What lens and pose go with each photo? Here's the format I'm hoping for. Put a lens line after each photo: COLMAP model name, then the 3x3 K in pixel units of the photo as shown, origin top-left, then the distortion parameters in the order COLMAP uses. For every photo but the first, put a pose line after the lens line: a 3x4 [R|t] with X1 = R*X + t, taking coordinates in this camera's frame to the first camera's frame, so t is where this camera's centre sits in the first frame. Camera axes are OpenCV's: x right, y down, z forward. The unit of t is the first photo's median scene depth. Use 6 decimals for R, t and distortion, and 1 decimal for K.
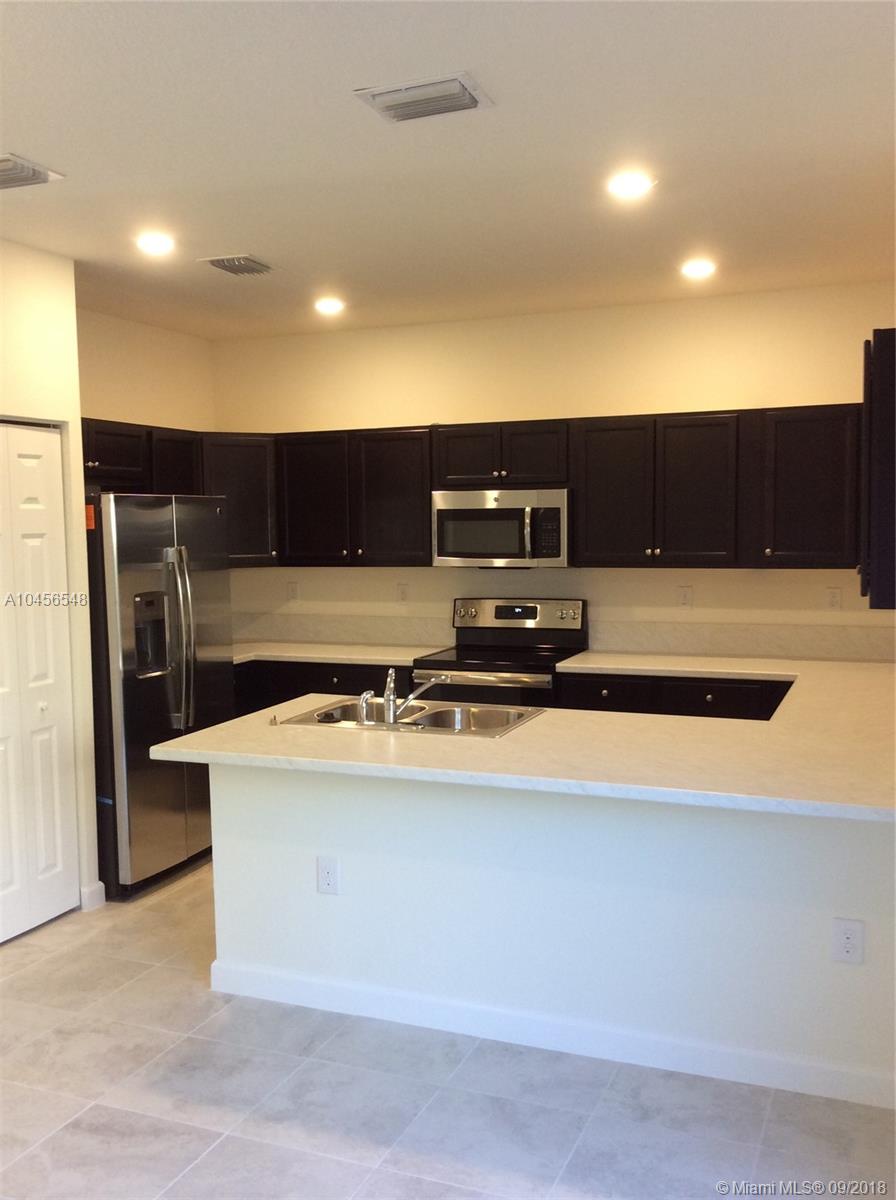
lens RADIAL K [[1098.9, 0, 441.0], [0, 1098.9, 598.4], [0, 0, 1]] dist [0.088158, -0.133762]
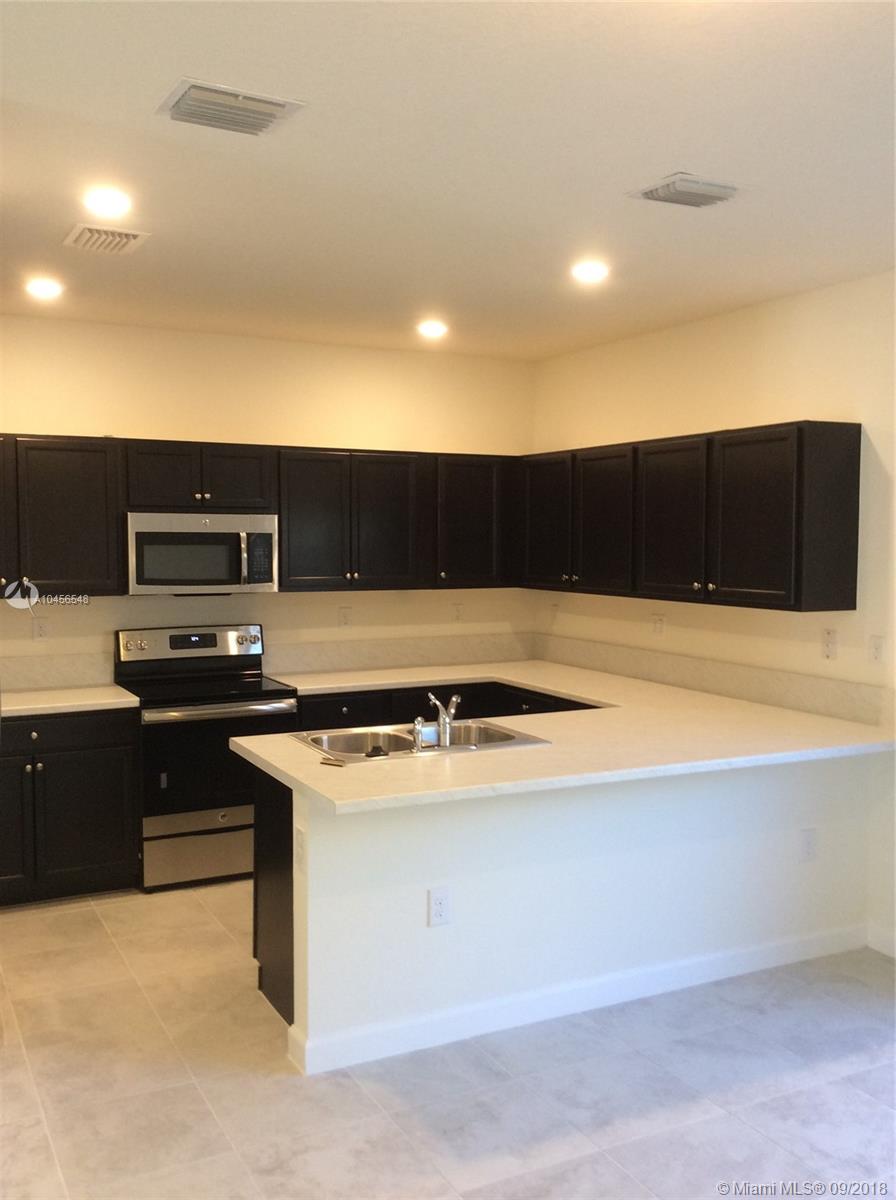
lens RADIAL K [[1098.9, 0, 441.0], [0, 1098.9, 598.4], [0, 0, 1]] dist [0.088158, -0.133762]
pose [[0.651249, -0.027015, 0.758383, -0.529924], [0.042985, 0.999075, -0.001323, -0.014223], [-0.757646, 0.033461, 0.651808, 0.218178]]
